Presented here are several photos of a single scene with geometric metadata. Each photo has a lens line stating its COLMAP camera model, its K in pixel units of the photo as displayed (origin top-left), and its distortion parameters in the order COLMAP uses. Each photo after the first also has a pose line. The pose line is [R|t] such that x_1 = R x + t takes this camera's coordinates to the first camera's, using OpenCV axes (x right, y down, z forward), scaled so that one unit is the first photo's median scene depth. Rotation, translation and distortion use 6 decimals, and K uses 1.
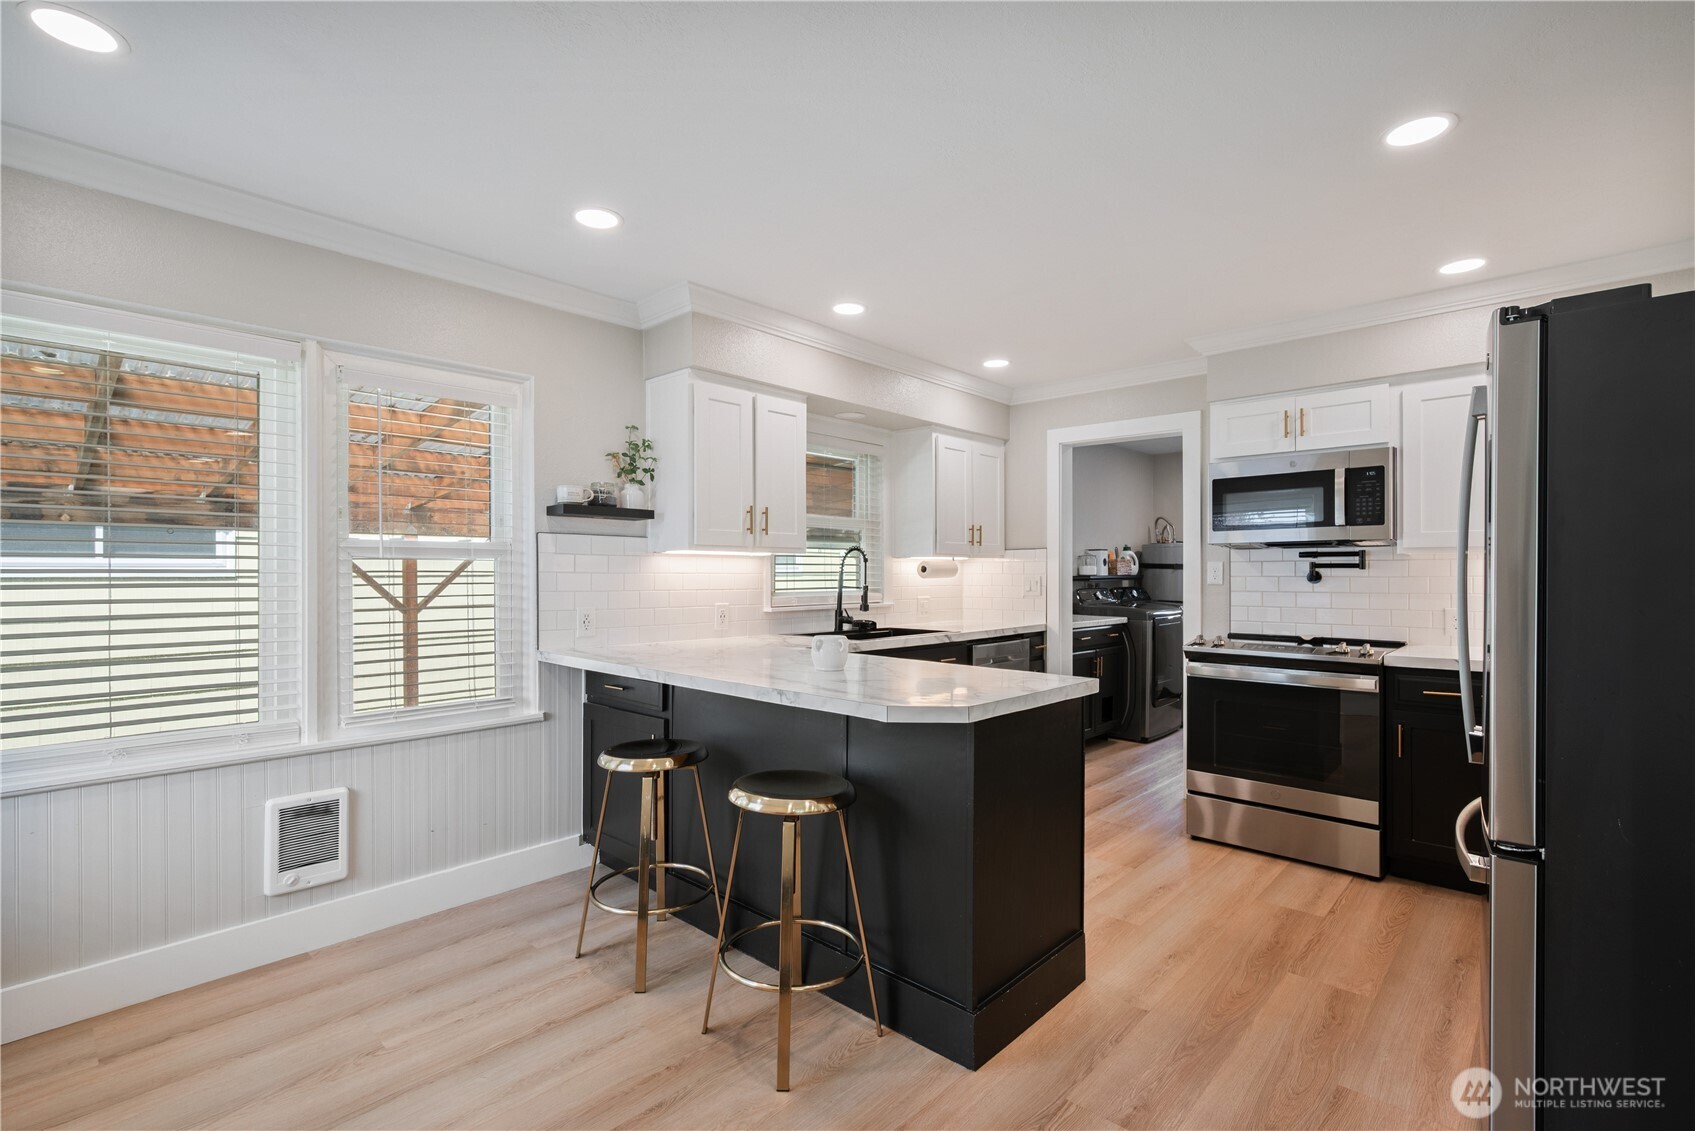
lens RADIAL K [[783.3, 0, 852.6], [0, 783.3, 572.4], [0, 0, 1]] dist [-0.000514, -0.000380]
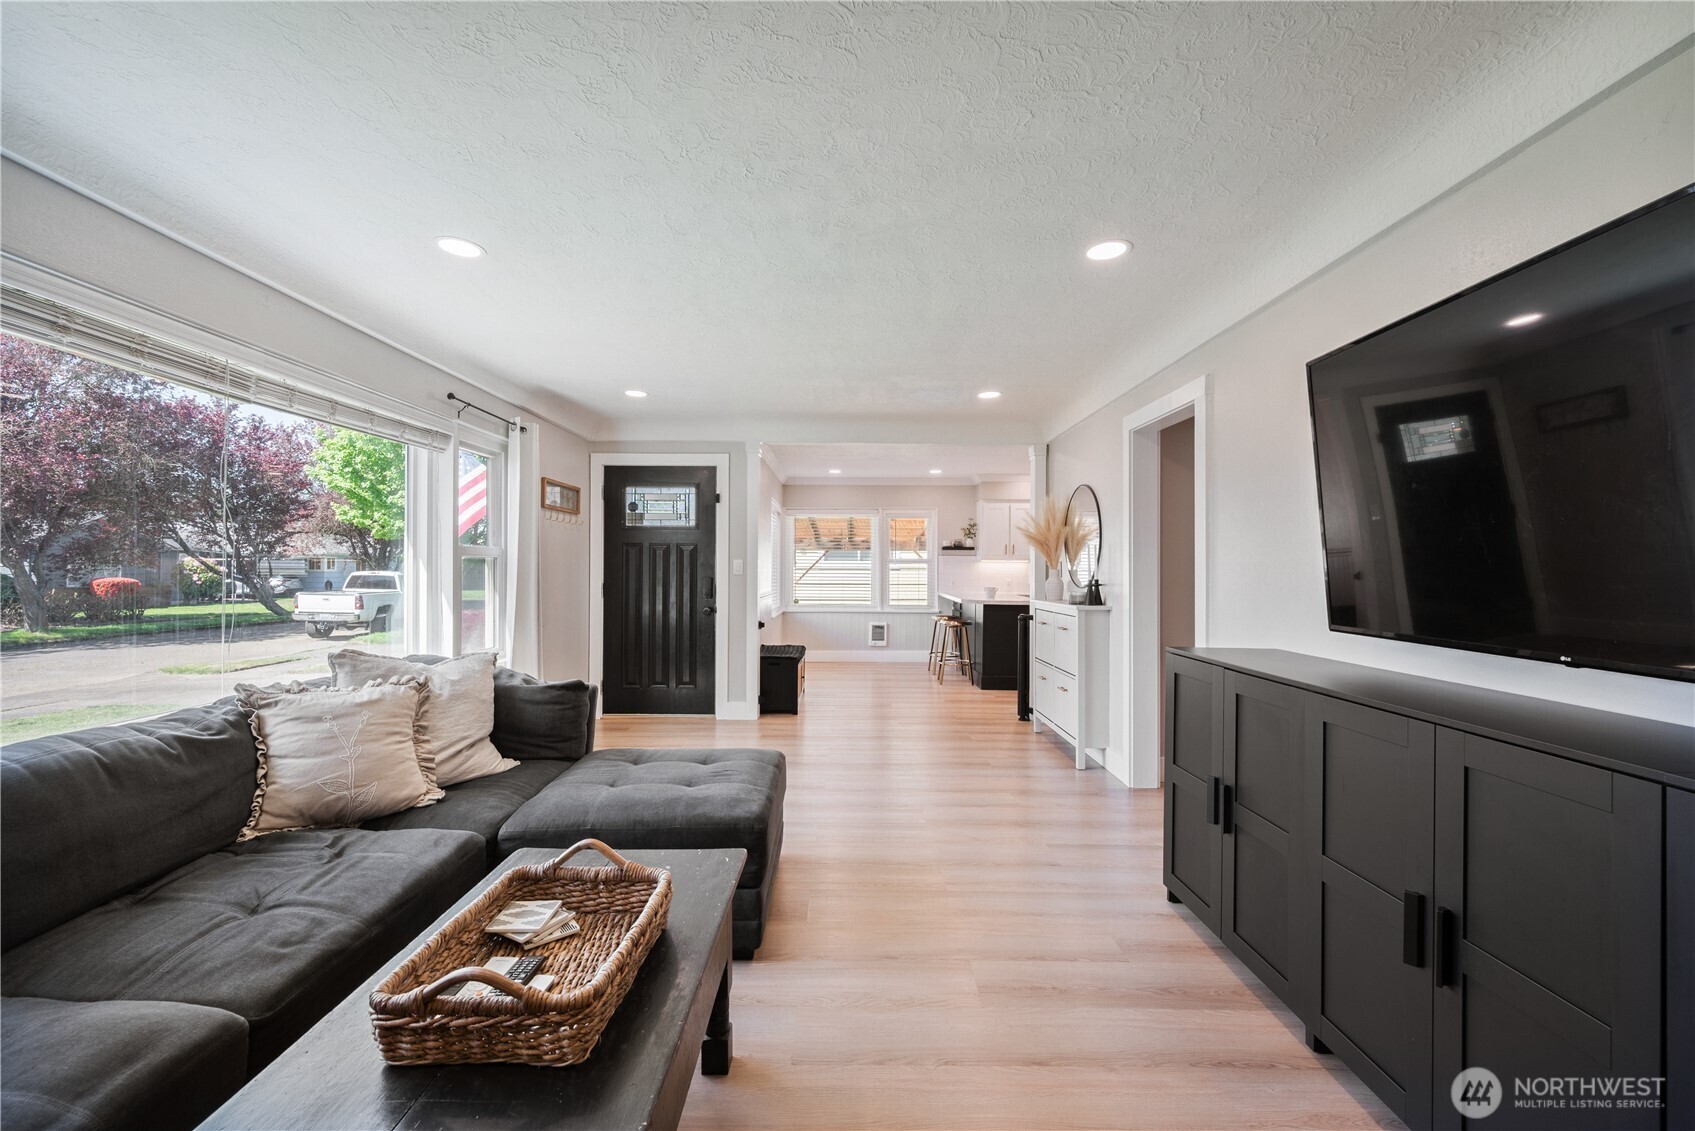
lens RADIAL K [[677.1, 0, 847.4], [0, 677.1, 567.5], [0, 0, 1]] dist [-0.000490, -0.000048]
pose [[0.678703, 0.005762, -0.734390, 0.615859], [-0.008824, 0.999961, -0.000309, 0.001514], [0.734360, 0.006690, 0.678727, -0.519225]]
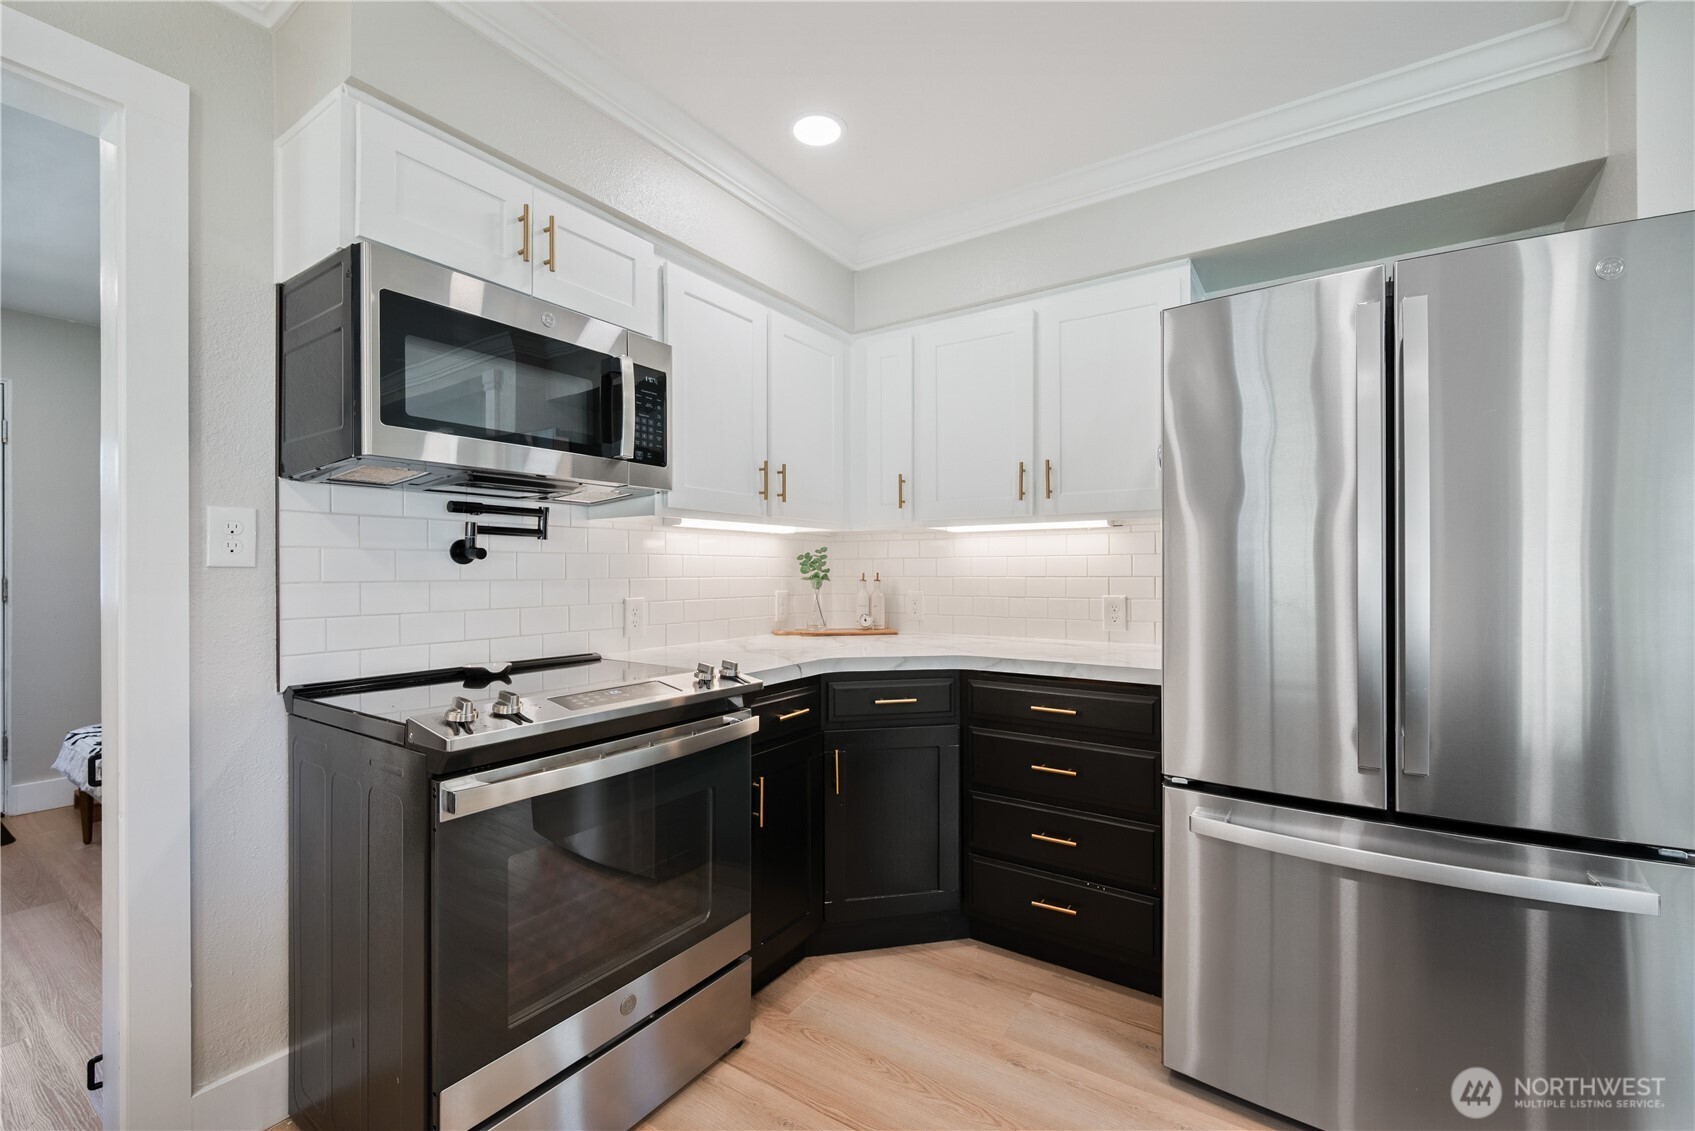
lens RADIAL K [[723.3, 0, 855.4], [0, 723.3, 570.0], [0, 0, 1]] dist [-0.005269, -0.000002]
pose [[-0.165946, 0.001411, 0.986134, 0.084246], [-0.000482, 0.999999, -0.001512, 0.021371], [-0.986135, -0.000727, -0.165945, 0.937576]]
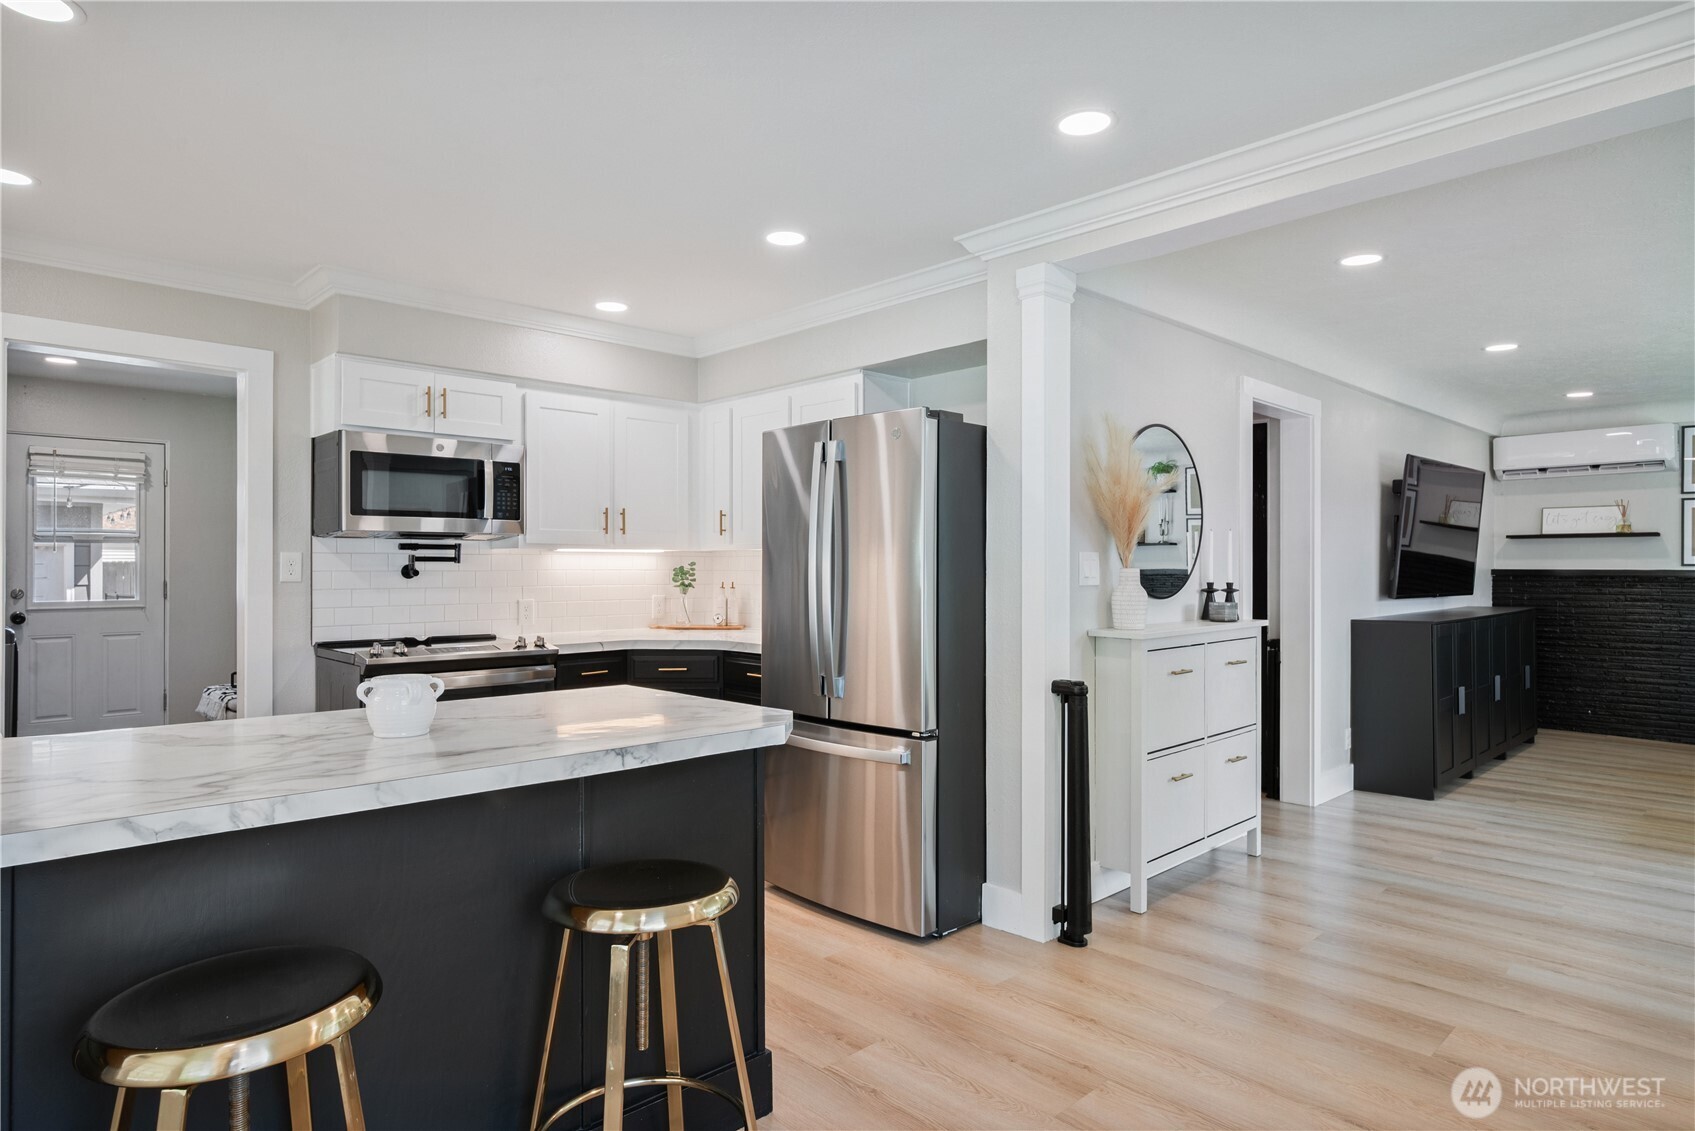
lens RADIAL K [[969.6, 0, 846.4], [0, 969.6, 562.0], [0, 0, 1]] dist [-0.001275, 0.000993]
pose [[0.056339, 0.005536, 0.998396, -0.568281], [-0.002080, 0.999983, -0.005427, -0.000101], [-0.998410, -0.001771, 0.056350, 0.492989]]
